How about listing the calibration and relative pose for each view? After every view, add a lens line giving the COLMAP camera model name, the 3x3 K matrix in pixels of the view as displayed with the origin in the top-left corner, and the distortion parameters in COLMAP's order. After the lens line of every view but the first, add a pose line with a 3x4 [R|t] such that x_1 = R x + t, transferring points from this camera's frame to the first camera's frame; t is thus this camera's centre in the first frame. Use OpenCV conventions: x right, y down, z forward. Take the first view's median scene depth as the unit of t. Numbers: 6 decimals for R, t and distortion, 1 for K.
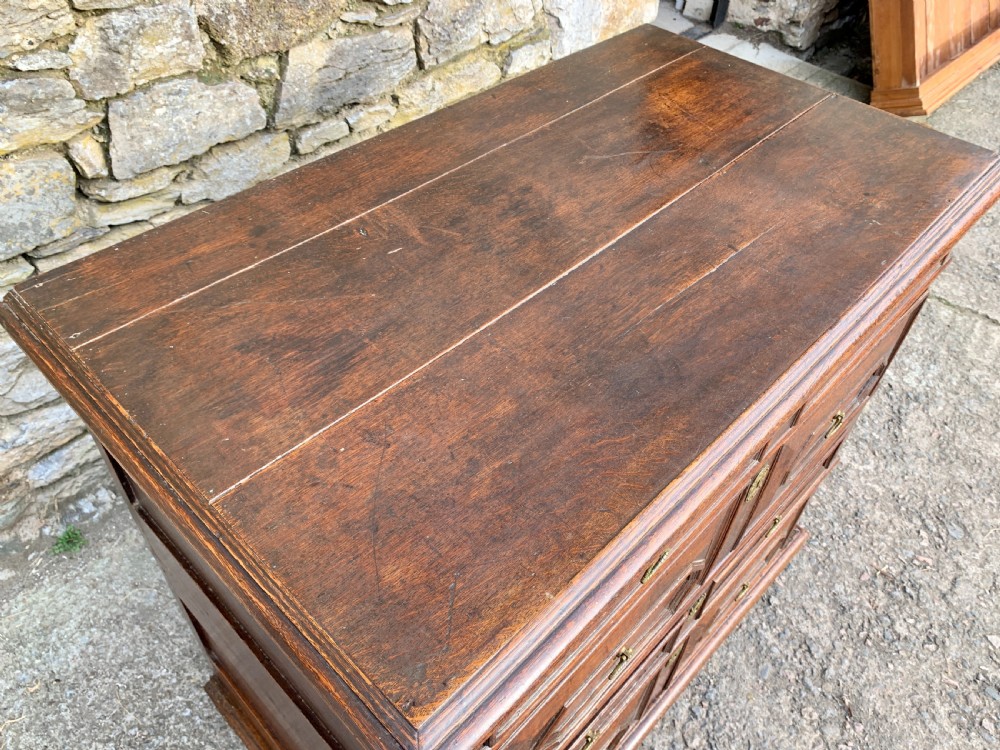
lens RADIAL K [[768.2, 0, 503.9], [0, 768.2, 373.9], [0, 0, 1]] dist [0.010064, -0.001047]
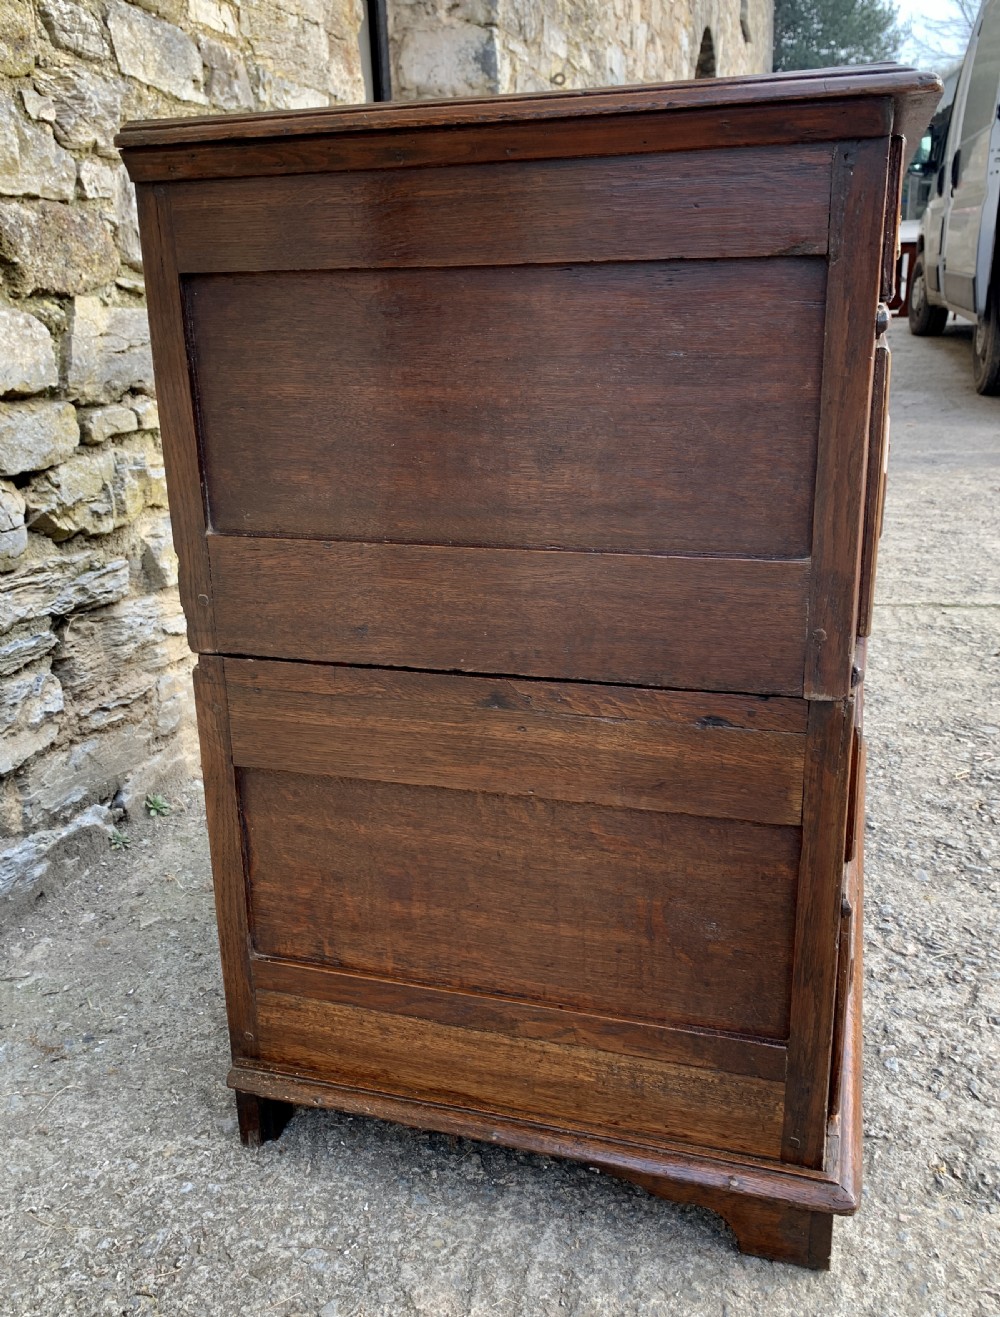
lens RADIAL K [[1186.1, 0, 479.1], [0, 1186.1, 649.4], [0, 0, 1]] dist [0.010087, 0.005701]
pose [[0.889792, -0.208861, 0.405768, -0.493281], [0.375118, 0.841113, -0.389635, 0.528706], [-0.259917, 0.498905, 0.826763, 0.065207]]
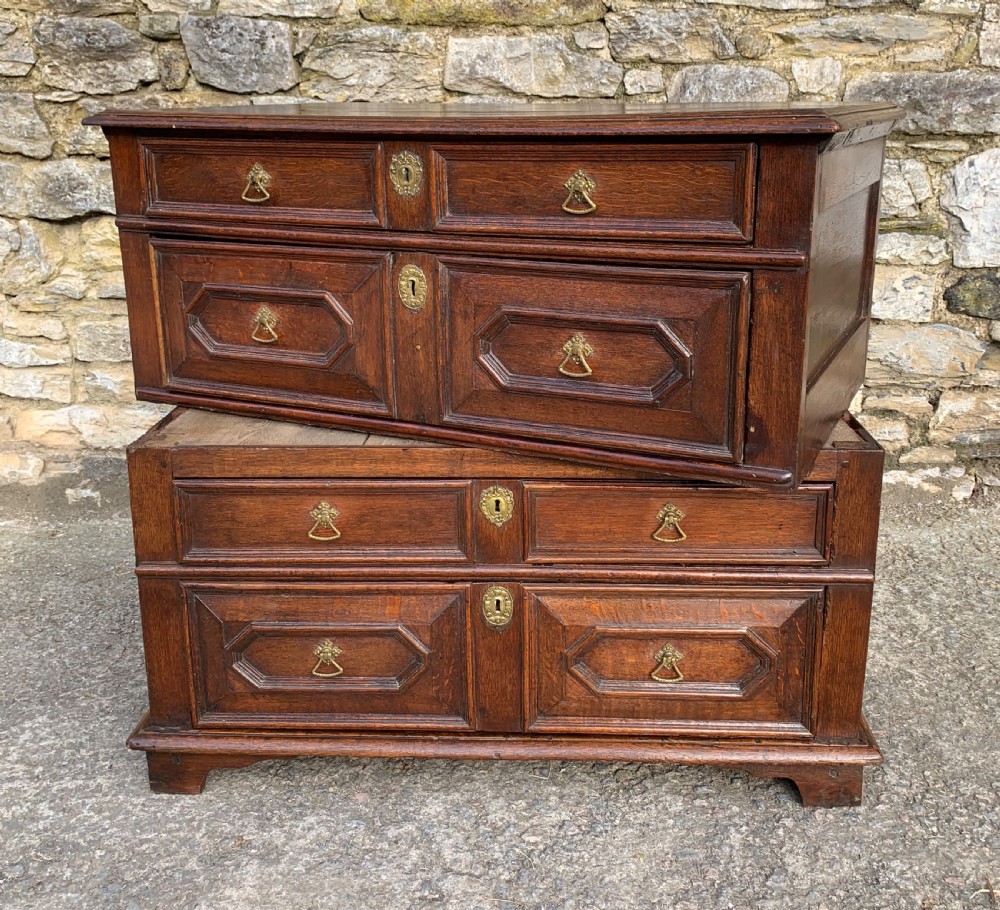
lens RADIAL K [[1090.2, 0, 519.3], [0, 1090.2, 377.8], [0, 0, 1]] dist [0.023486, 0.000000]
pose [[0.658775, 0.142690, -0.738685, 0.973375], [-0.508153, 0.808431, -0.297018, 0.442856], [0.554795, 0.571033, 0.605082, 0.092418]]
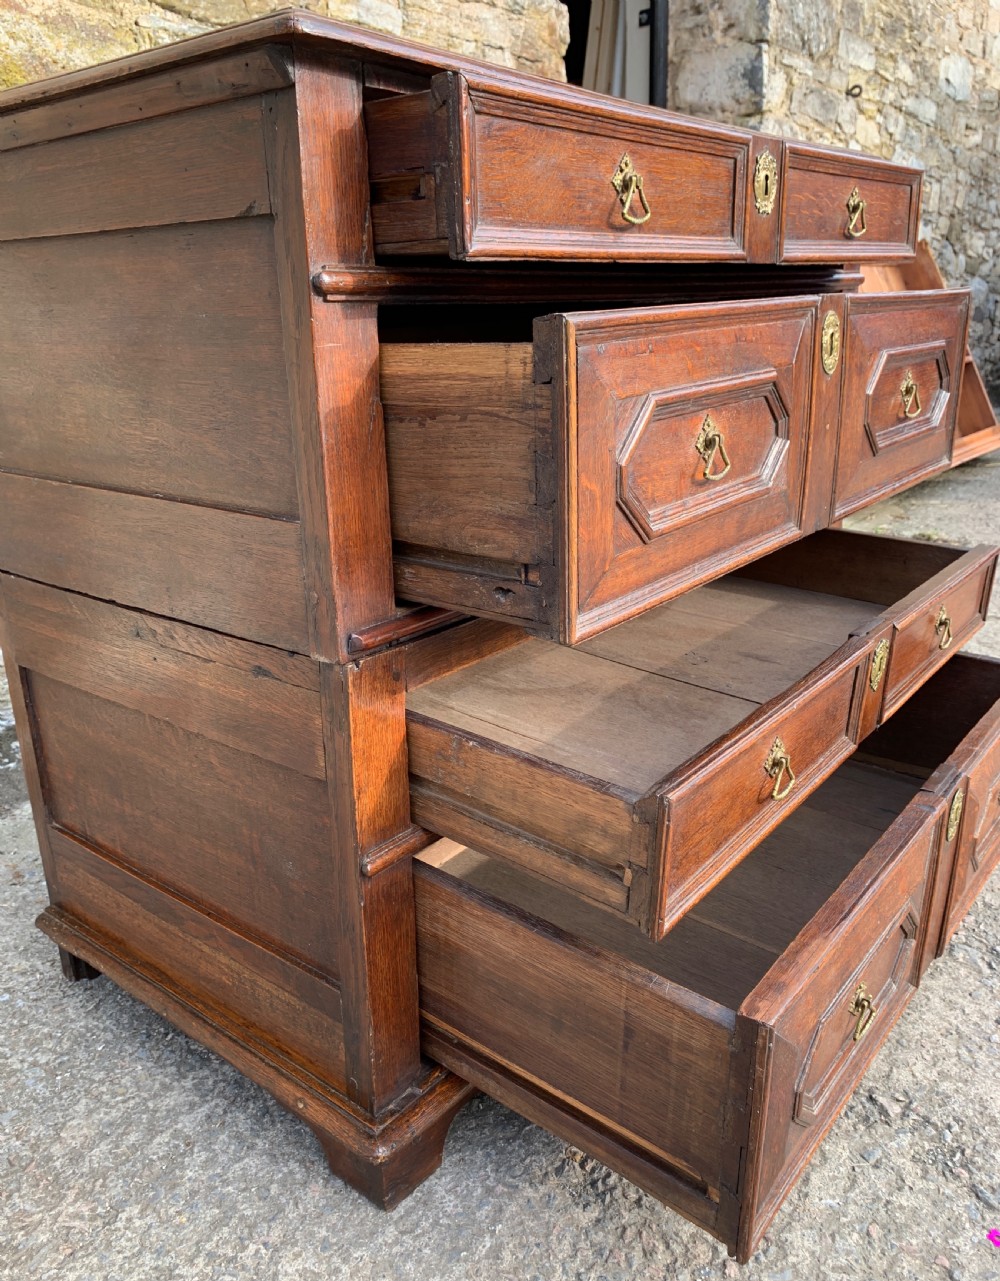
lens RADIAL K [[1018.1, 0, 505.5], [0, 1018.1, 660.1], [0, 0, 1]] dist [0.019760, -0.012264]
pose [[0.992543, -0.102274, 0.066316, -0.002770], [0.121132, 0.888293, -0.443016, 0.633386], [-0.013599, 0.447746, 0.894058, 0.055896]]
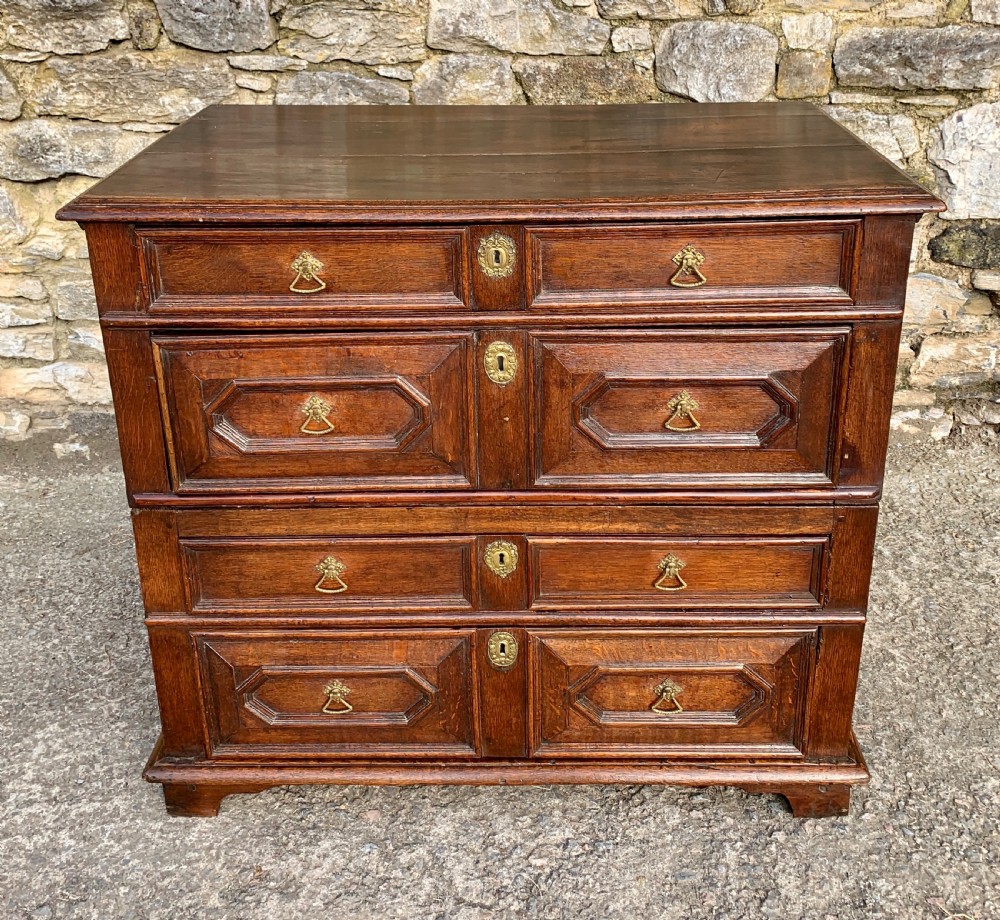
lens RADIAL K [[1094.4, 0, 523.2], [0, 1094.4, 302.6], [0, 0, 1]] dist [0.024047, 0.000000]
pose [[0.683998, 0.207755, -0.699275, 0.915992], [-0.488475, 0.842391, -0.227529, 0.262783], [0.541793, 0.497207, 0.677677, -0.057655]]
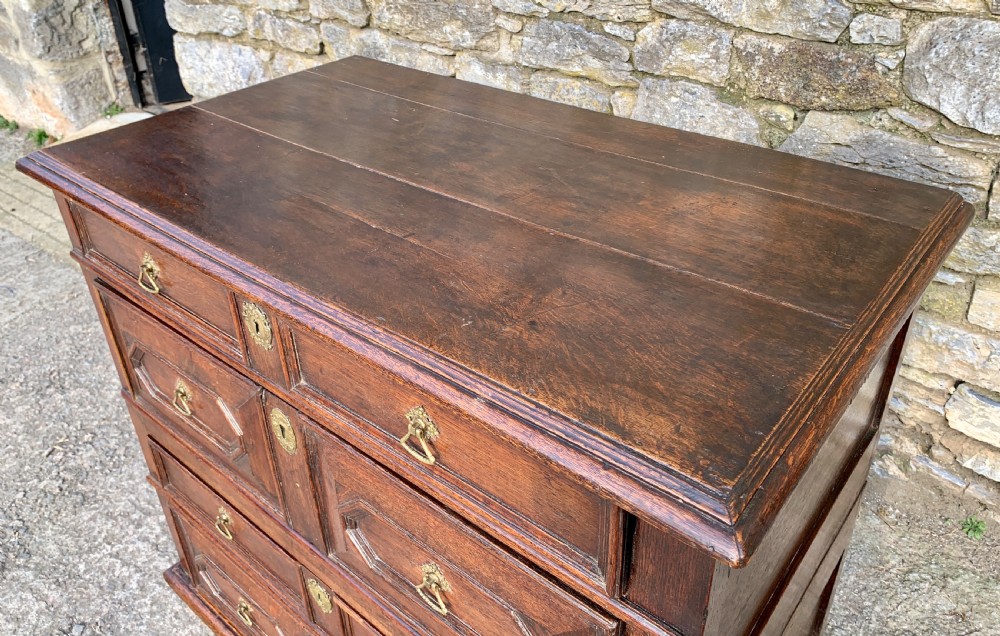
lens RADIAL K [[769.9, 0, 499.5], [0, 769.9, 249.5], [0, 0, 1]] dist [0.040371, -0.044765]
pose [[0.068925, 0.442316, -0.894207, 0.725956], [-0.687441, 0.670621, 0.278732, -0.307305], [0.722962, 0.595503, 0.350289, 0.456716]]
